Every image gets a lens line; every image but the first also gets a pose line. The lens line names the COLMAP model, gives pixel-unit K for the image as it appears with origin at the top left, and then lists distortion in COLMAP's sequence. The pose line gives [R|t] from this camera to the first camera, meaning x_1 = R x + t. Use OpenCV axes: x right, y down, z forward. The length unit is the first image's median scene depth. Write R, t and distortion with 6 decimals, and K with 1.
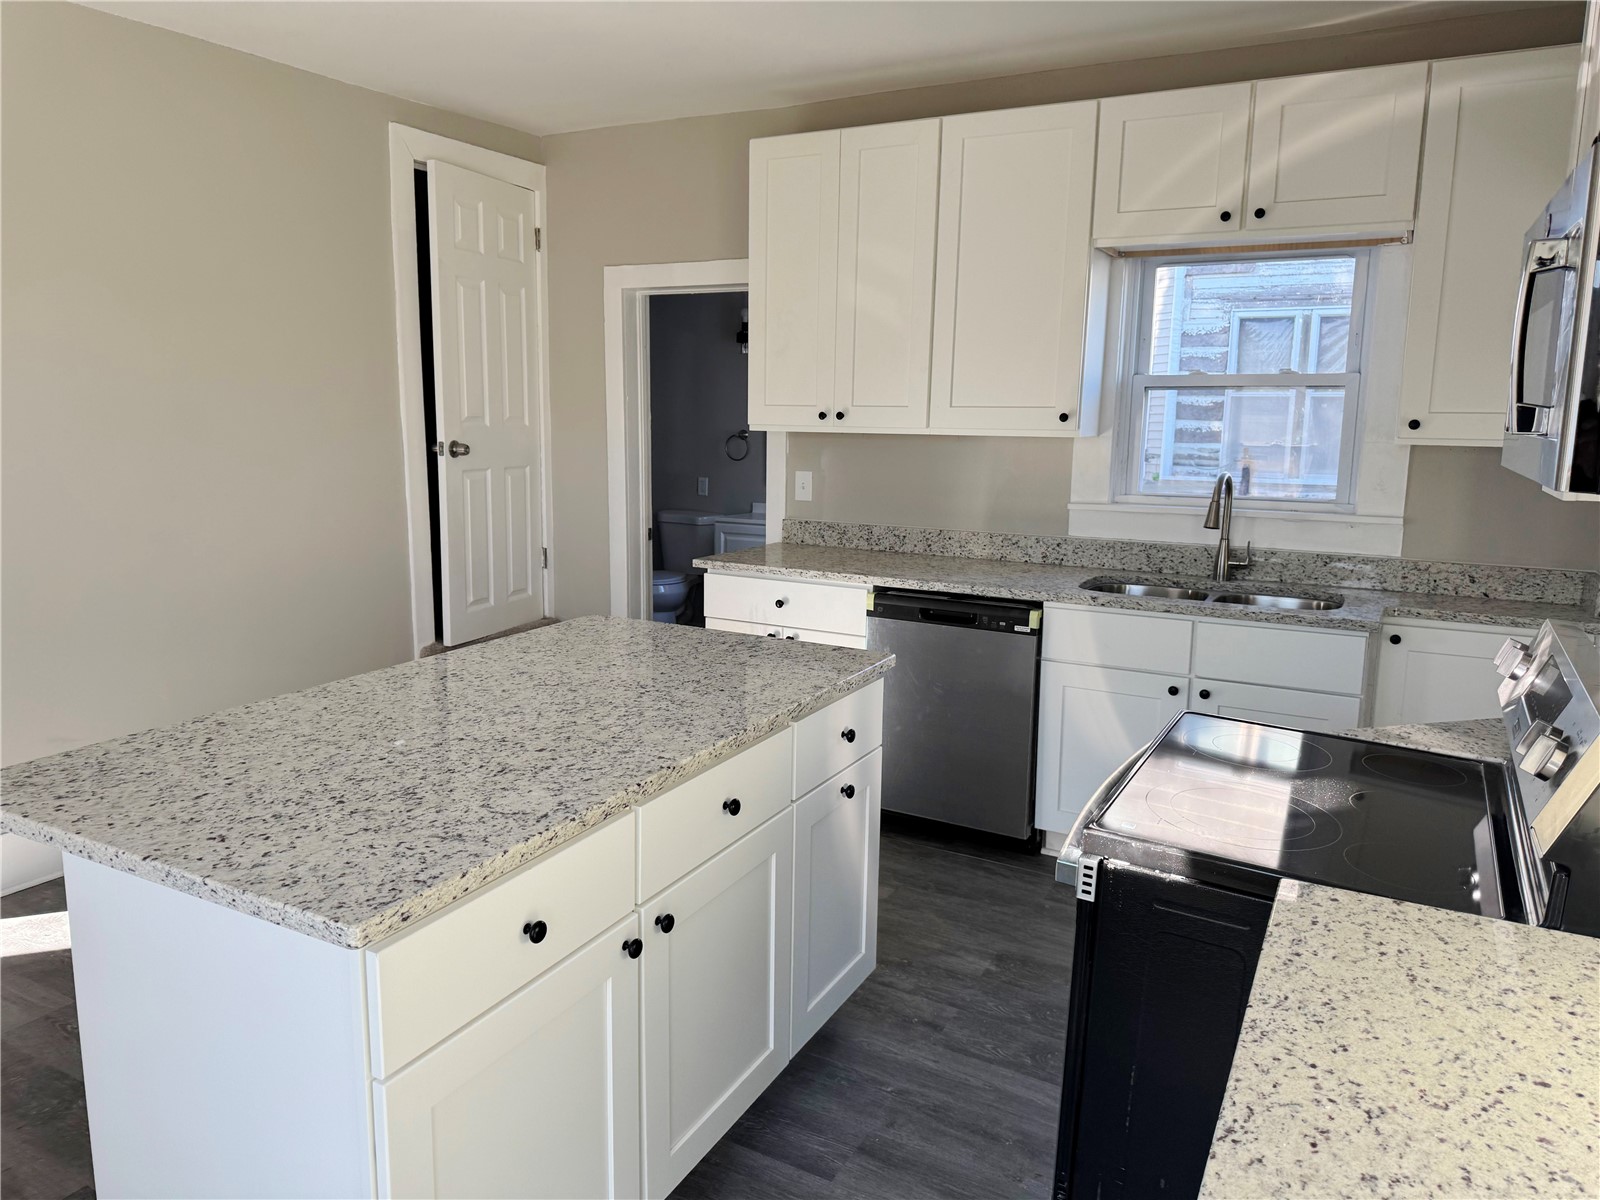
lens RADIAL K [[1121.2, 0, 805.3], [0, 1121.2, 609.2], [0, 0, 1]] dist [0.036674, -0.020108]
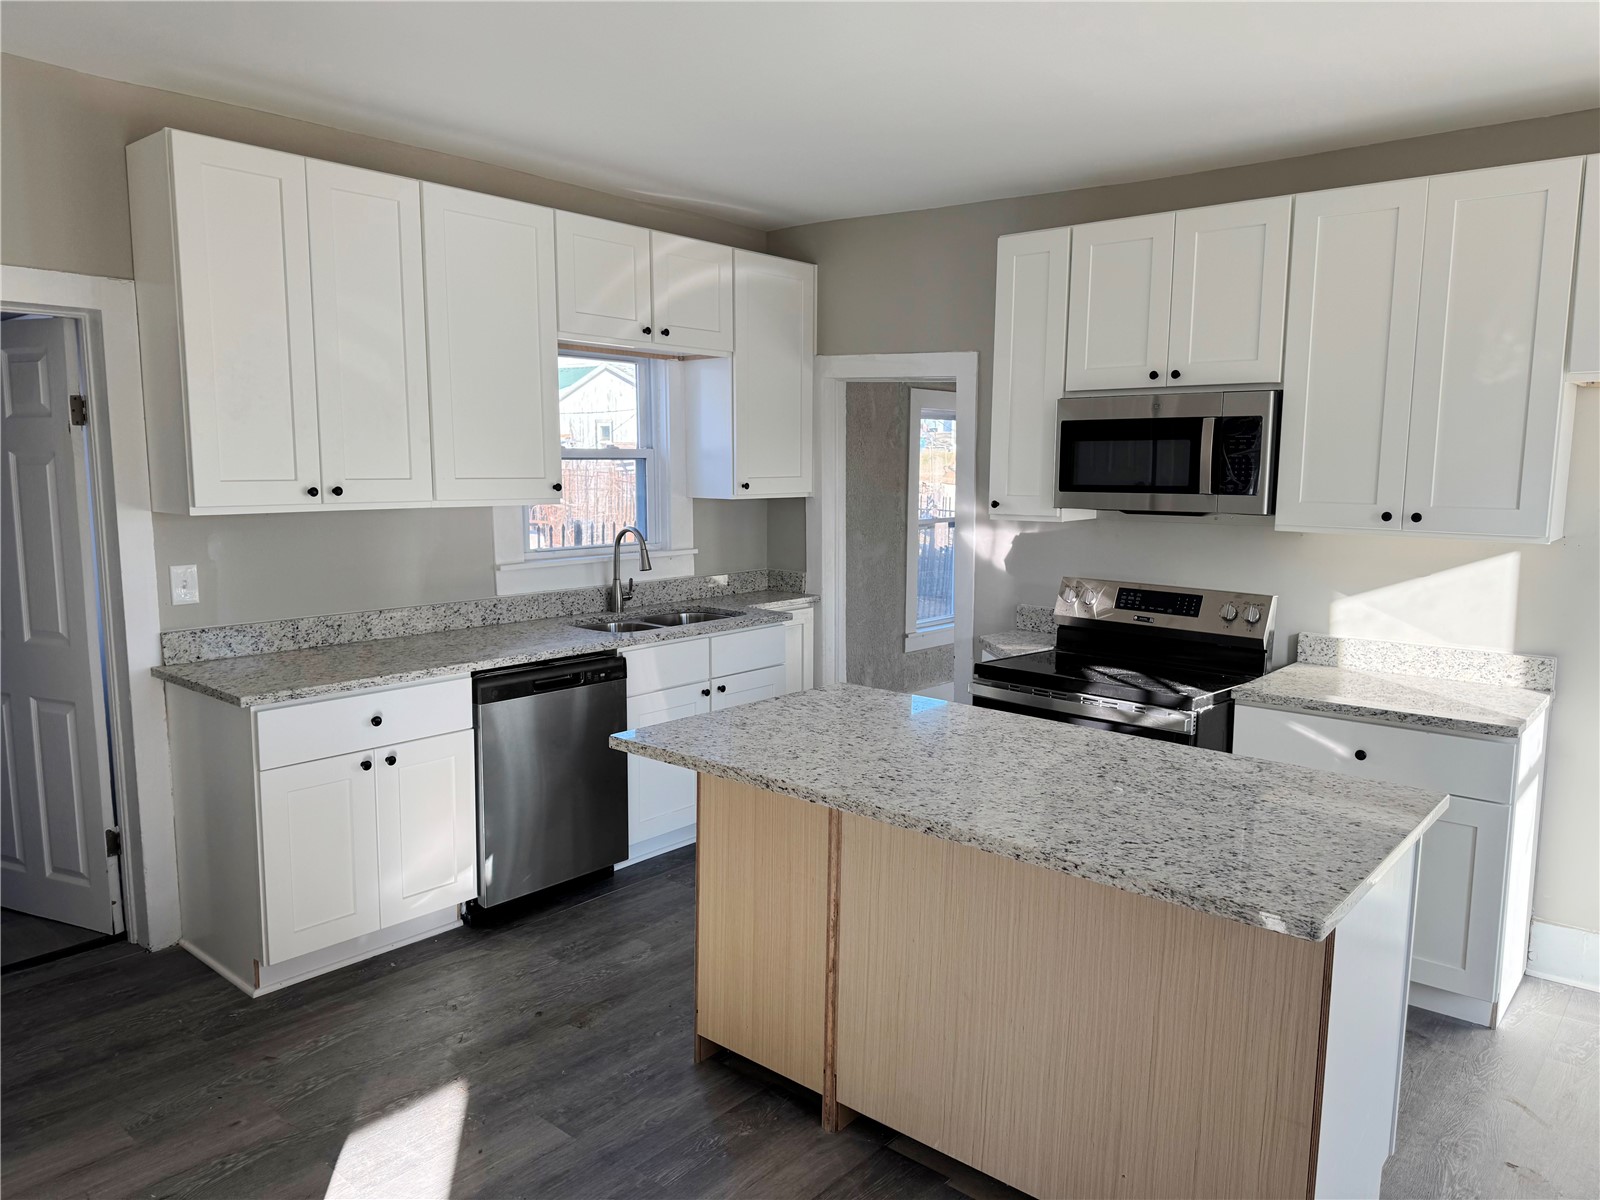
lens RADIAL K [[1121.2, 0, 806.0], [0, 1121.2, 589.1], [0, 0, 1]] dist [0.036674, -0.020108]
pose [[0.204124, -0.123368, 0.971140, -0.771684], [0.169319, 0.981526, 0.089098, -0.123257], [-0.964191, 0.146246, 0.221242, 0.514002]]
